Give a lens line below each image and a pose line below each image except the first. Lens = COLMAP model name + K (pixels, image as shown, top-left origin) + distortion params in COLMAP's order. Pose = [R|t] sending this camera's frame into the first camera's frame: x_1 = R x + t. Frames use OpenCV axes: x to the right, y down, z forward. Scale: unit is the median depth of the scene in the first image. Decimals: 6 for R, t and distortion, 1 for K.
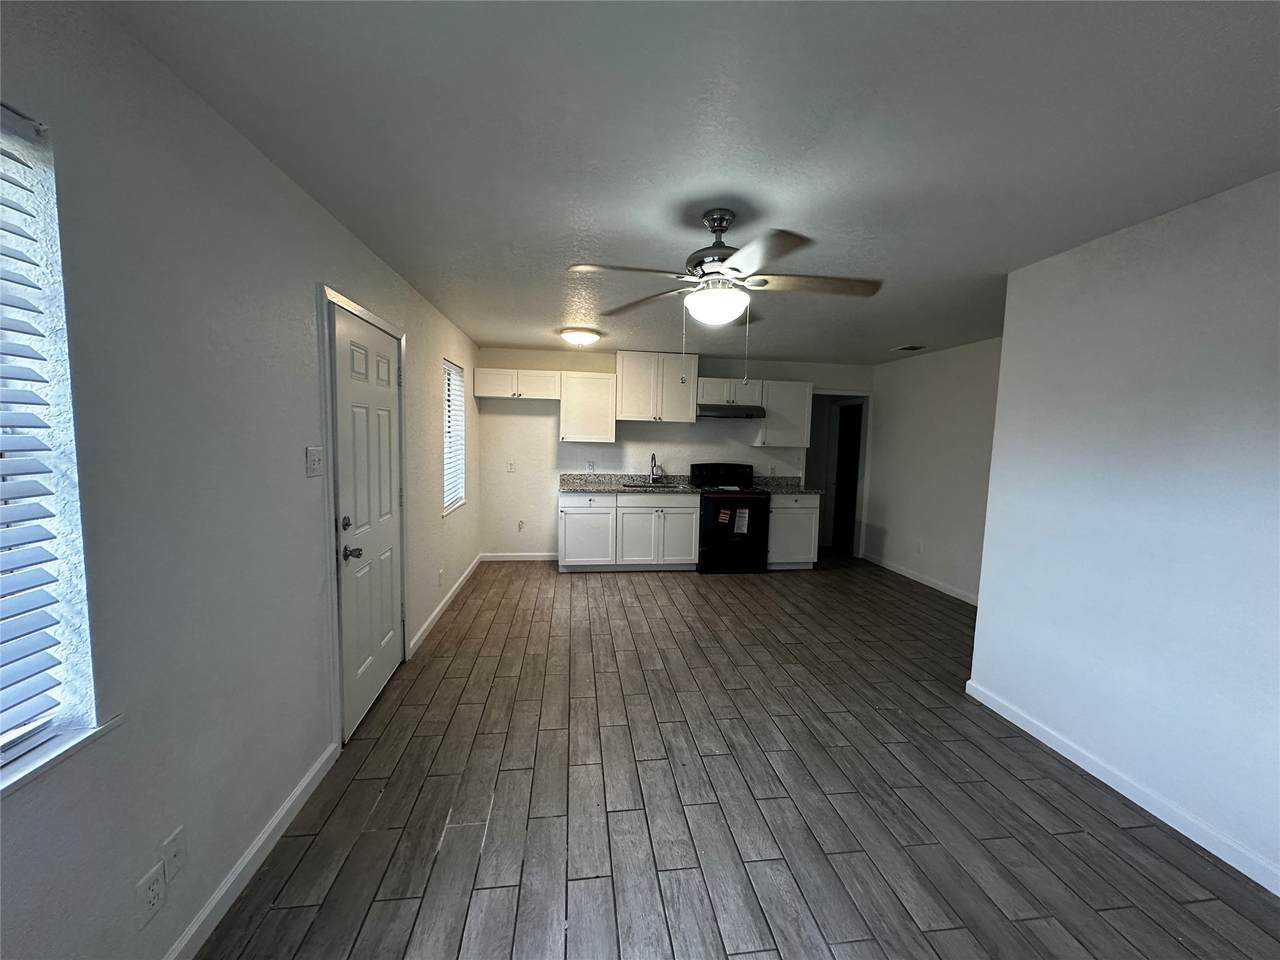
lens RADIAL K [[512.1, 0, 640.1], [0, 512.1, 480.8], [0, 0, 1]] dist [0.000293, 0.000056]
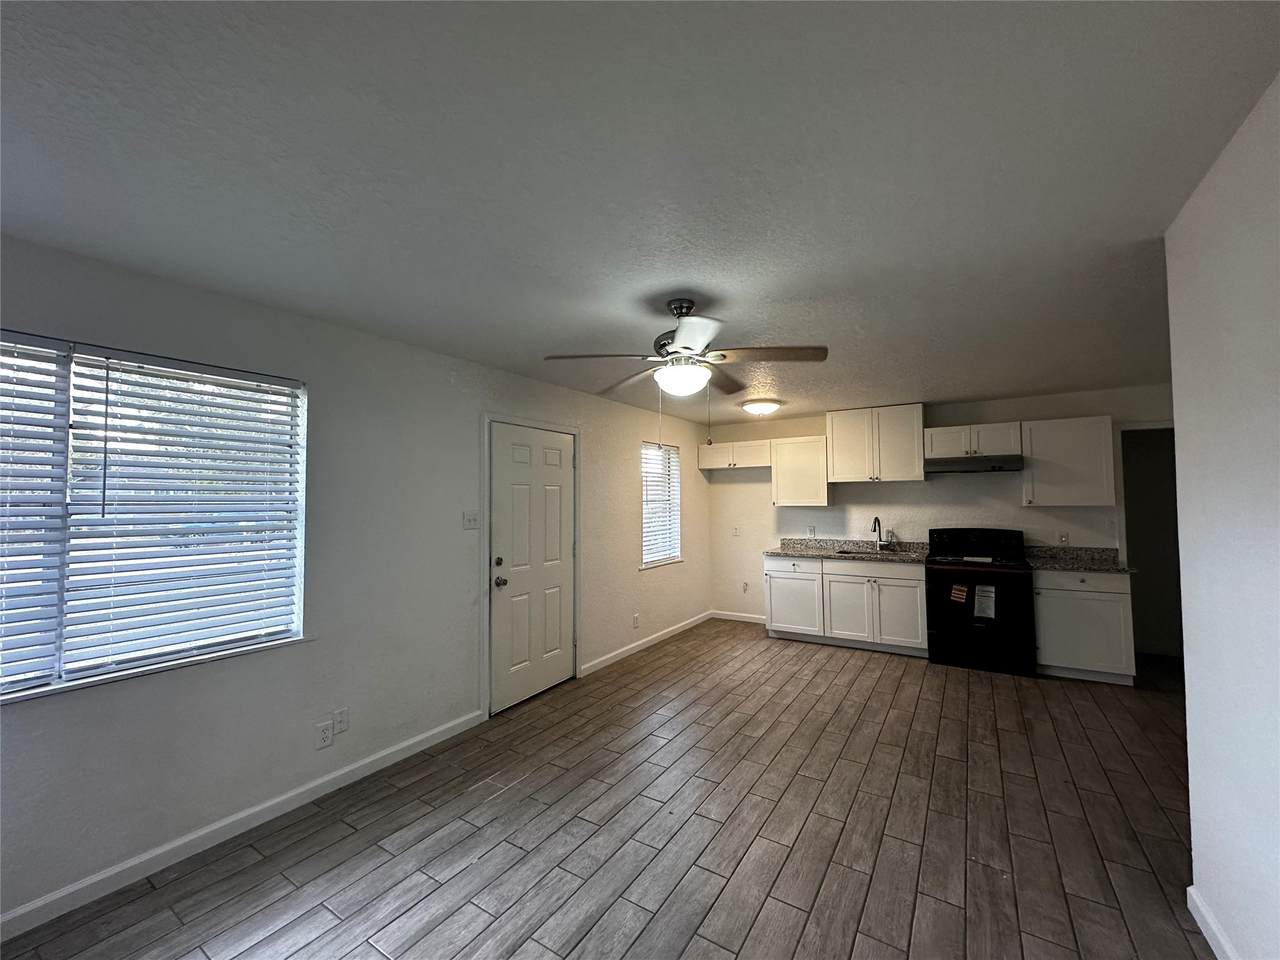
lens RADIAL K [[512.1, 0, 637.3], [0, 512.1, 479.0], [0, 0, 1]] dist [0.000293, 0.000056]
pose [[0.758591, -0.060248, -0.648776, 0.359783], [-0.031055, 0.991241, -0.128362, 0.011064], [0.650827, 0.117522, 0.750075, 0.050101]]
